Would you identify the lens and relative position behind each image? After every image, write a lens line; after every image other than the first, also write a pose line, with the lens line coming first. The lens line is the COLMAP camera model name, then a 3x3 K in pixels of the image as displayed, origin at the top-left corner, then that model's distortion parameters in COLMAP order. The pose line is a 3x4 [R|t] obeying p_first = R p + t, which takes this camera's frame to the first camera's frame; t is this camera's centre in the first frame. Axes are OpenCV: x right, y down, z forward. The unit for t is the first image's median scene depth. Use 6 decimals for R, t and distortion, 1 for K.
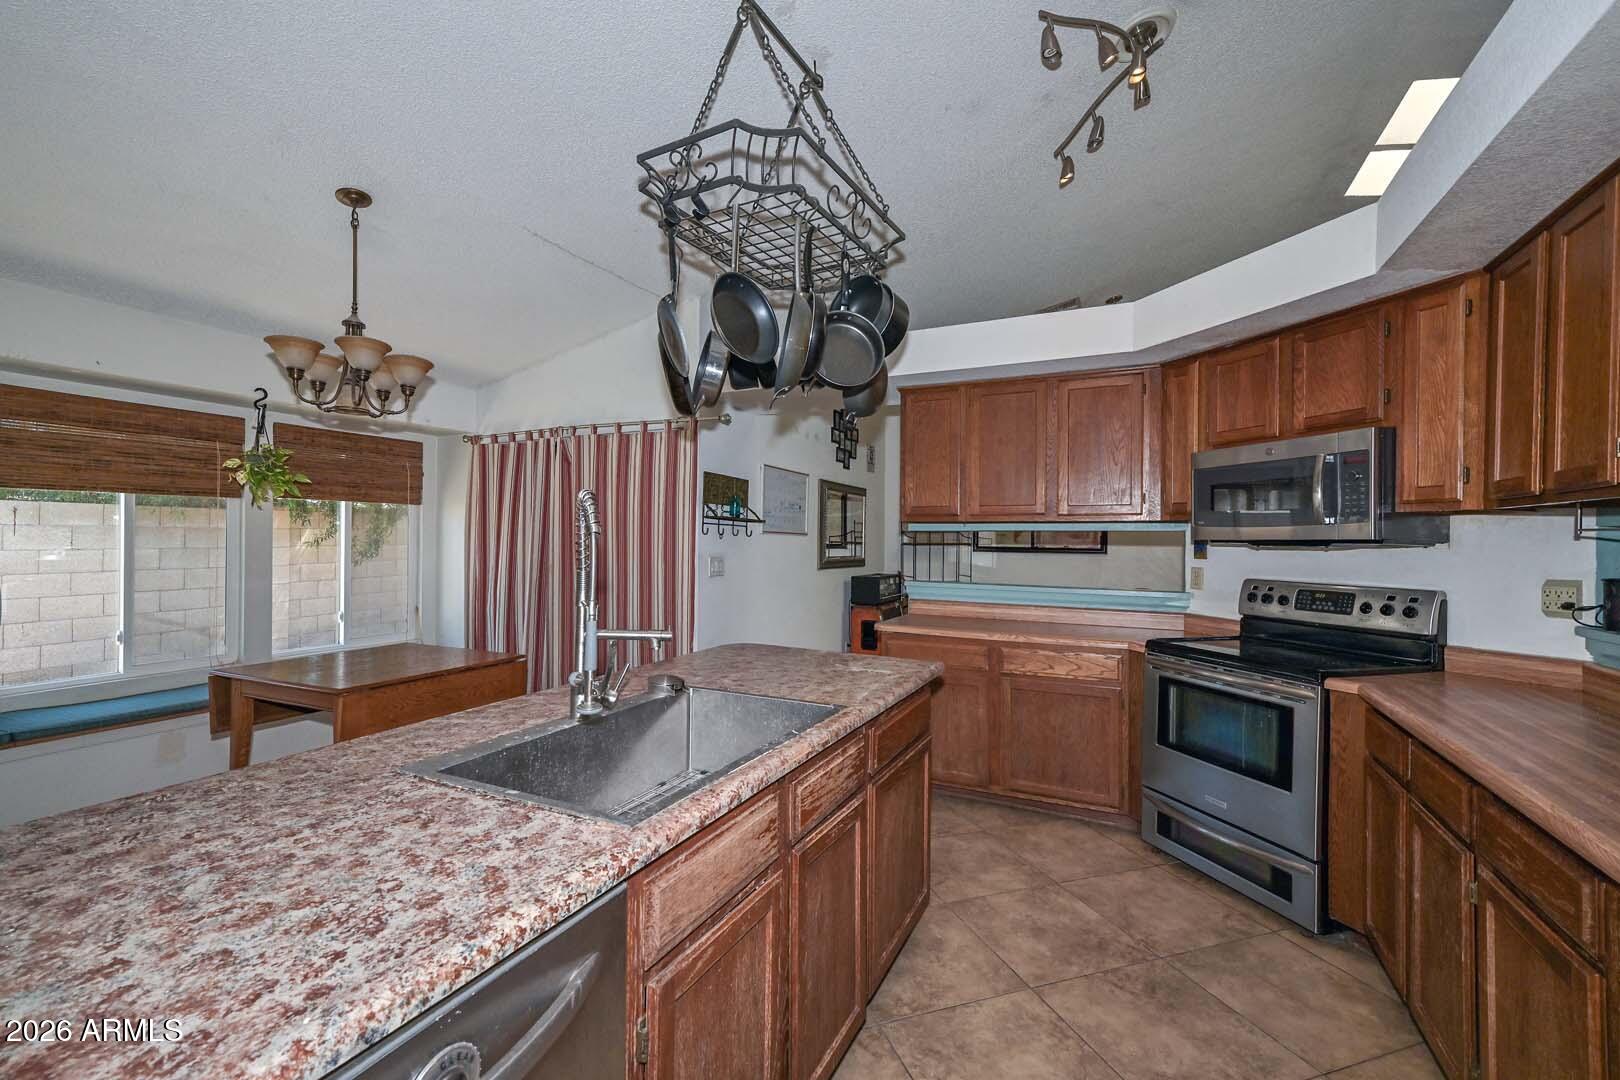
lens RADIAL K [[690.3, 0, 810.0], [0, 690.3, 540.0], [0, 0, 1]] dist [0.012057, 0.000147]
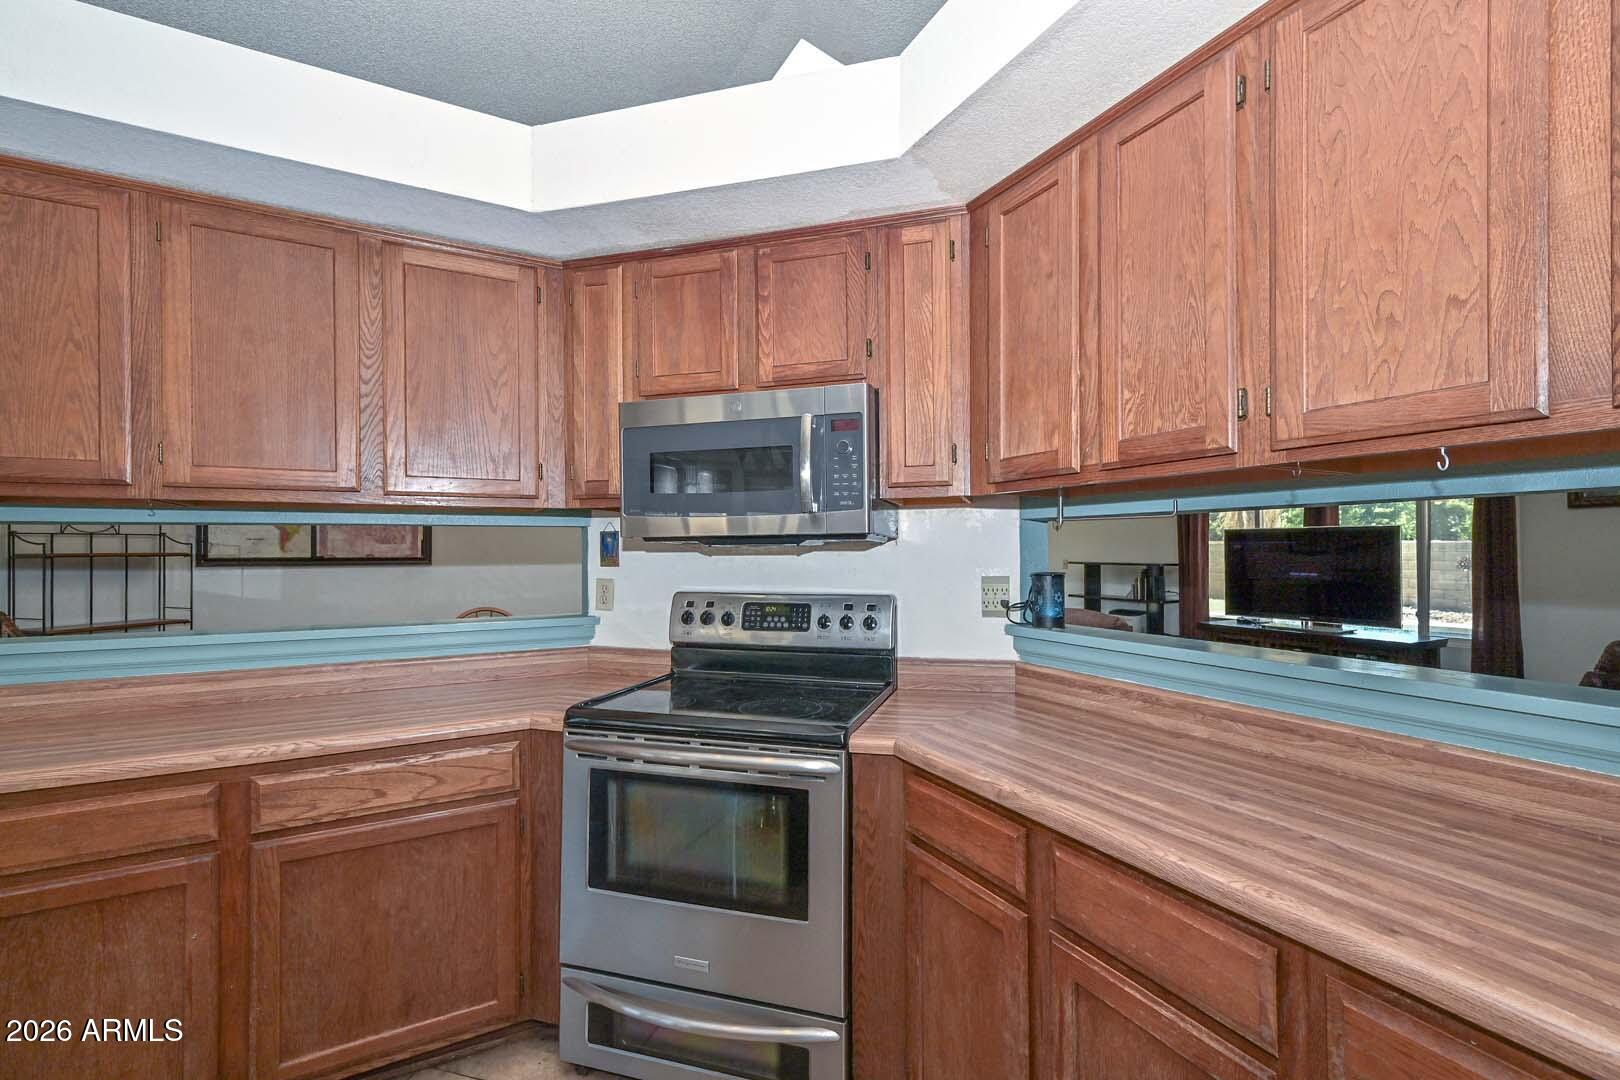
lens RADIAL K [[690.3, 0, 810.0], [0, 690.3, 540.0], [0, 0, 1]] dist [0.012057, 0.000147]
pose [[0.585442, -0.003116, 0.810708, 0.134572], [0.013081, 0.999899, -0.005603, 0.008177], [-0.810609, 0.013885, 0.585423, 0.486952]]
